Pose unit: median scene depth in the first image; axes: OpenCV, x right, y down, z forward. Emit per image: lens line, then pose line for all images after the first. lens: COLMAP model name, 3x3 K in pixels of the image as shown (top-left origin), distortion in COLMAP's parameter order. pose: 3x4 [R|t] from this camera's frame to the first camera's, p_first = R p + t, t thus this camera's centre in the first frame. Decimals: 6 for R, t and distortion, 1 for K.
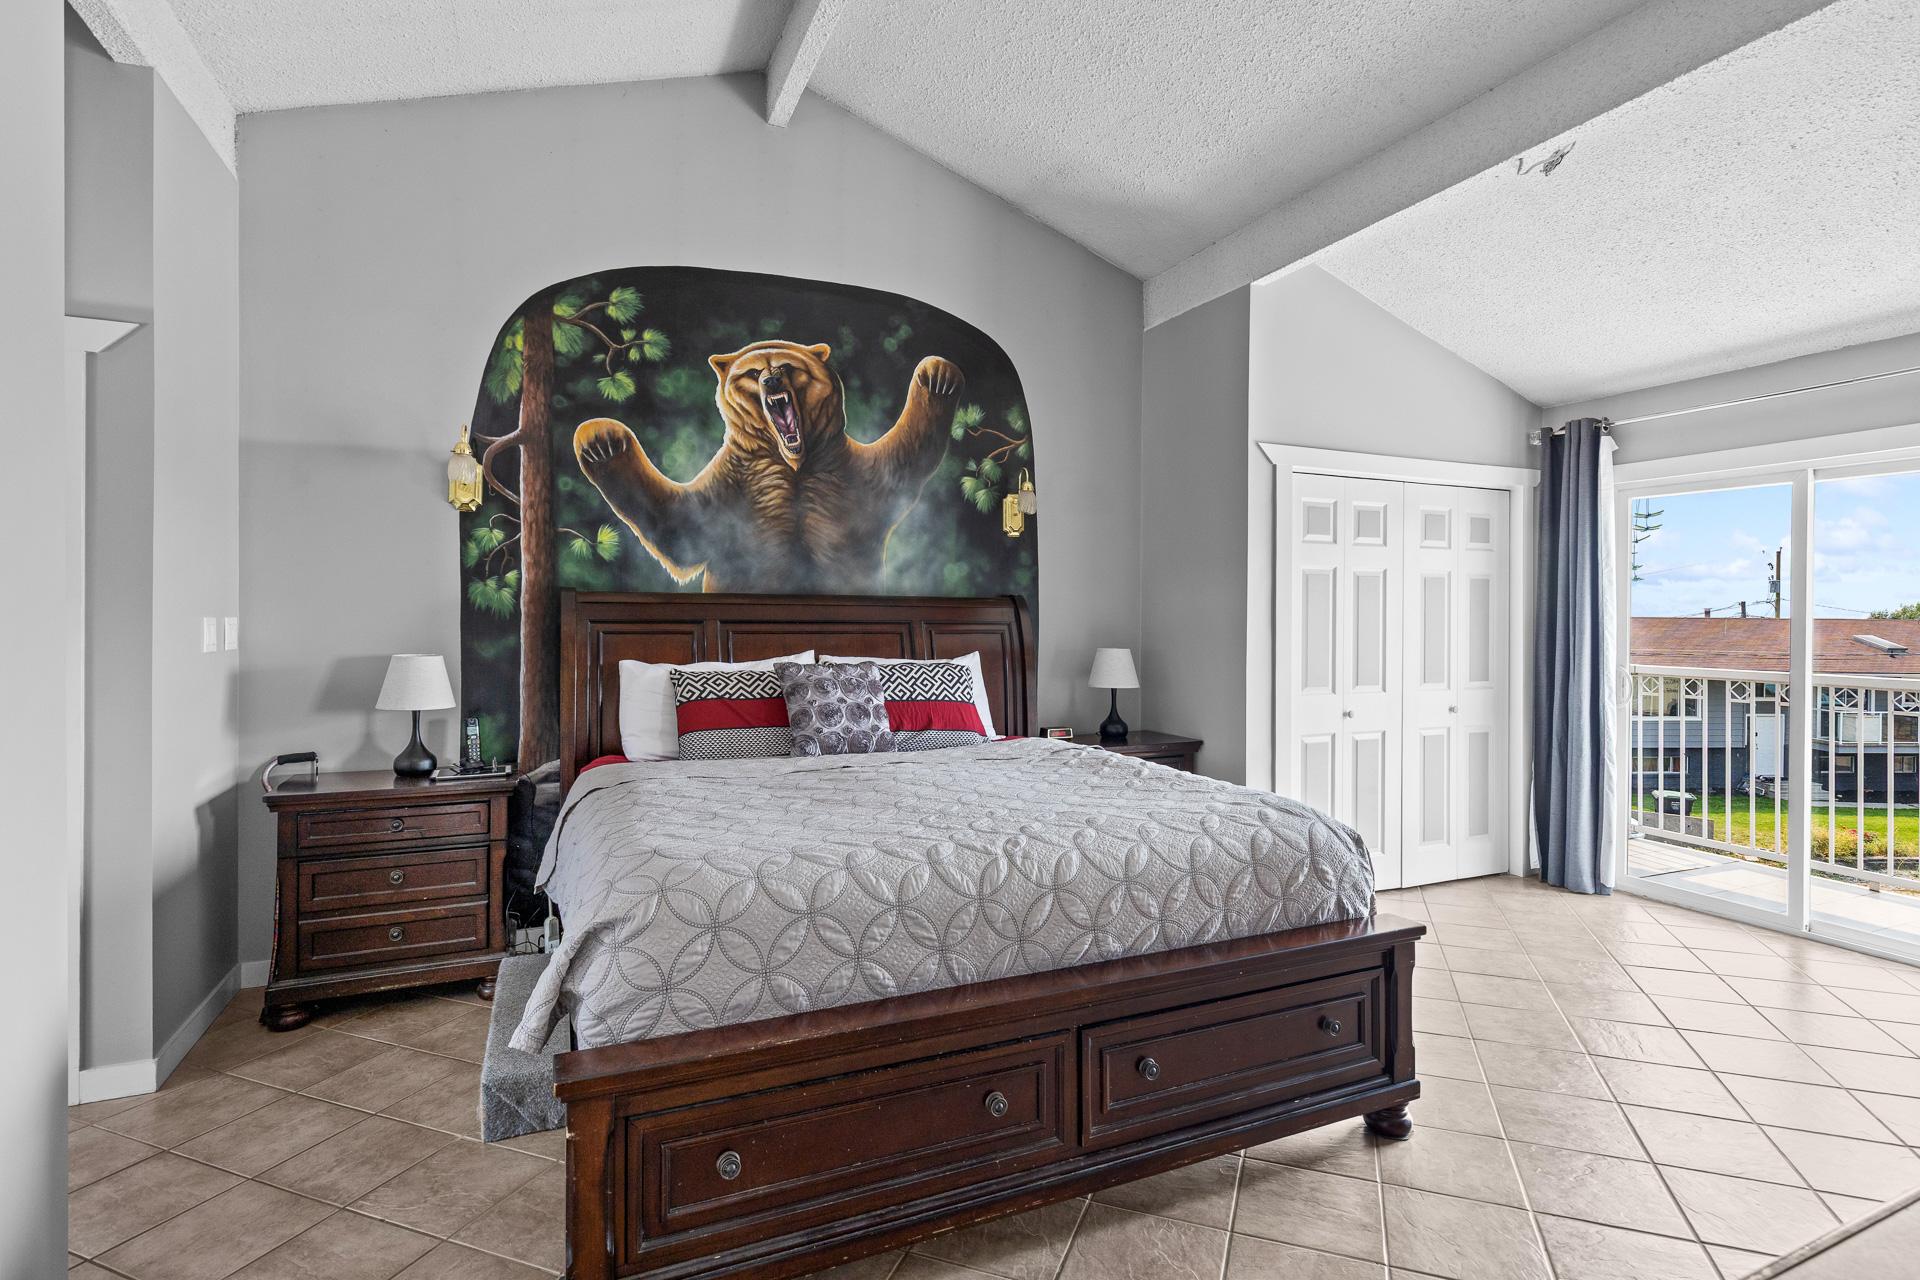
lens RADIAL K [[936.3, 0, 953.7], [0, 936.3, 620.8], [0, 0, 1]] dist [-0.021536, -0.000573]
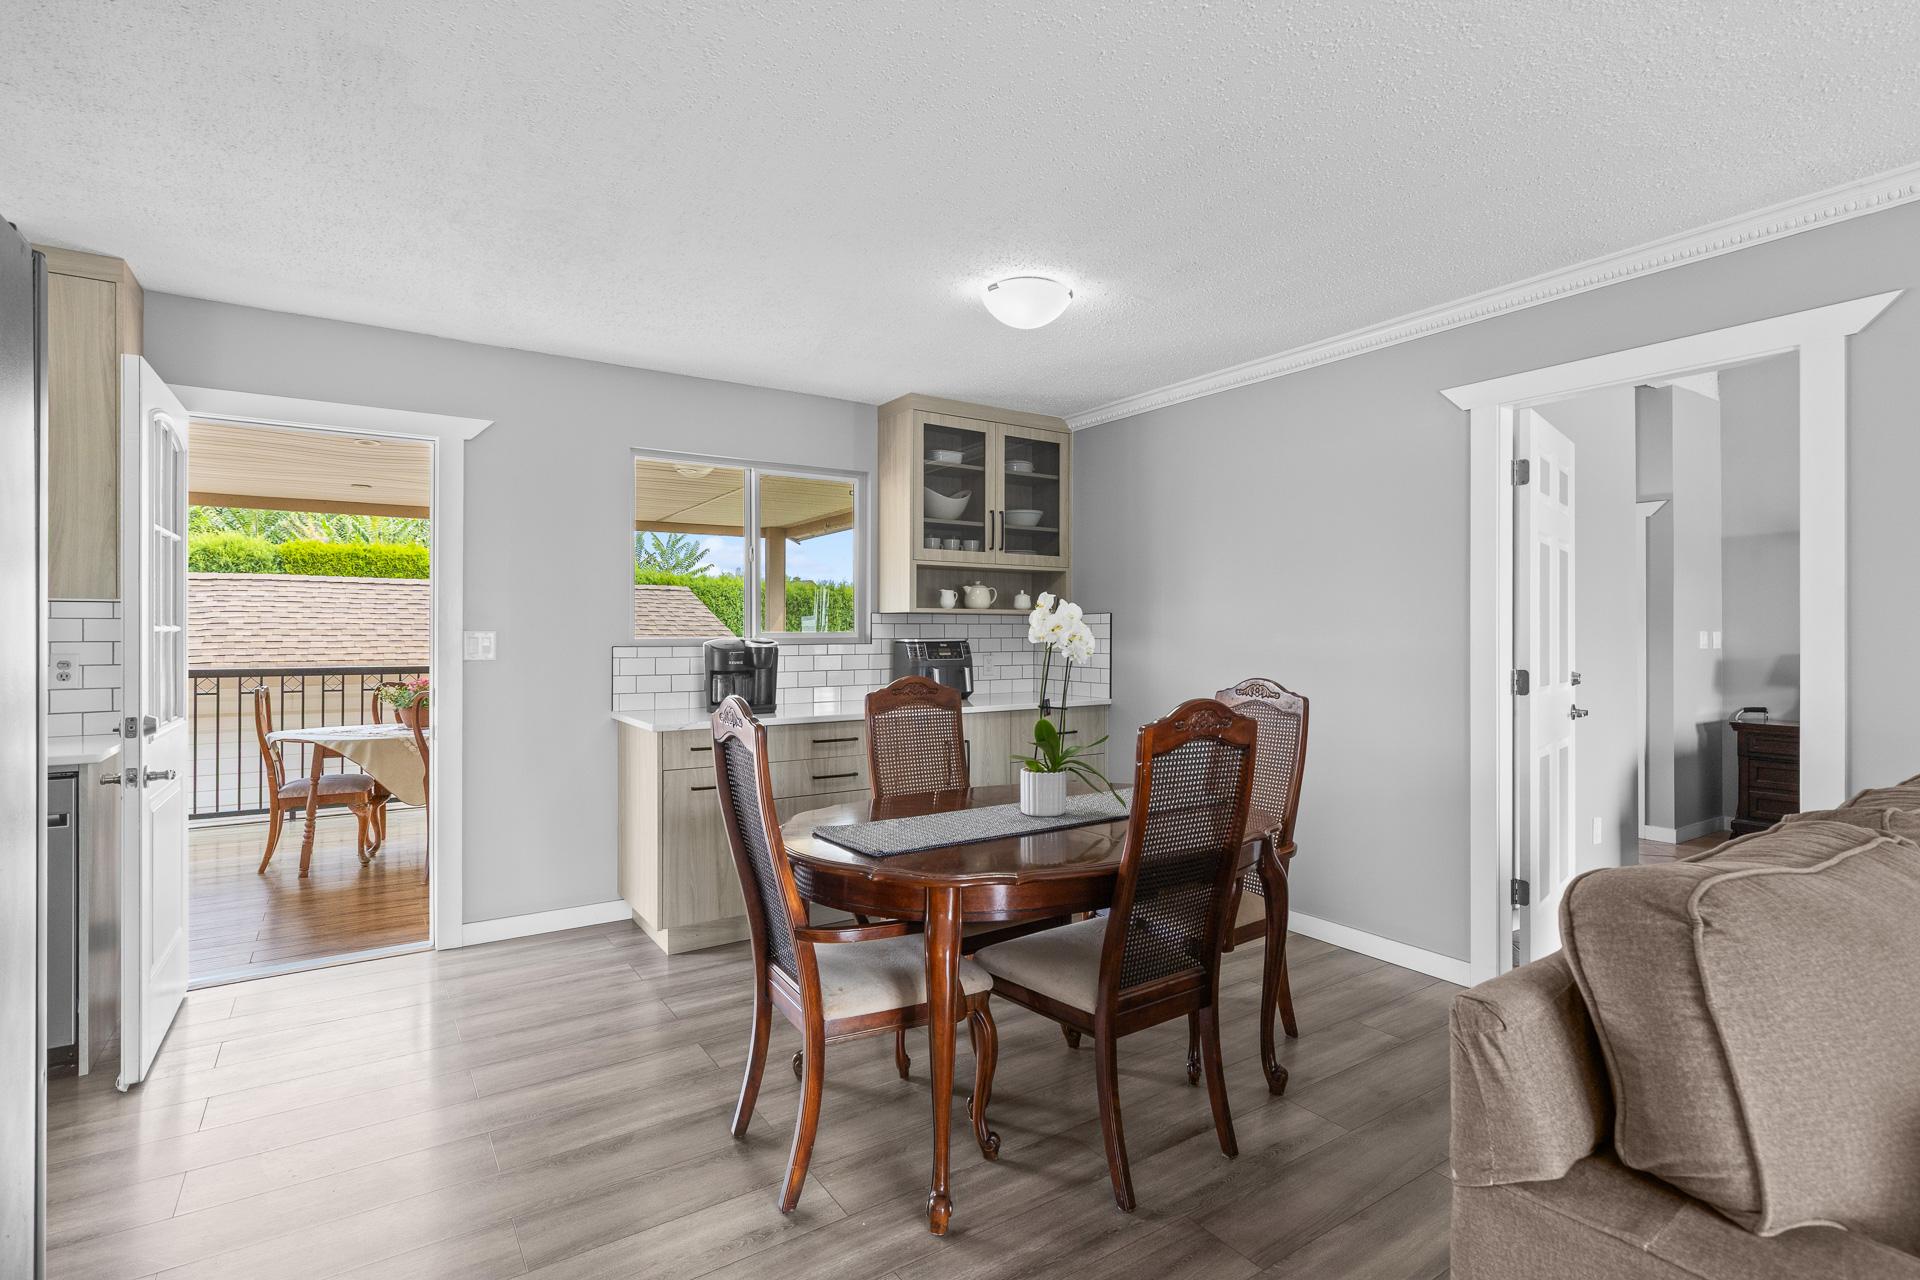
lens RADIAL K [[936.3, 0, 964.7], [0, 936.3, 636.3], [0, 0, 1]] dist [-0.021536, -0.000573]
pose [[0.176751, -0.011356, -0.984190, 0.879688], [0.001515, 0.999935, -0.011266, 0.026942], [0.984255, 0.000500, 0.176756, -0.931181]]
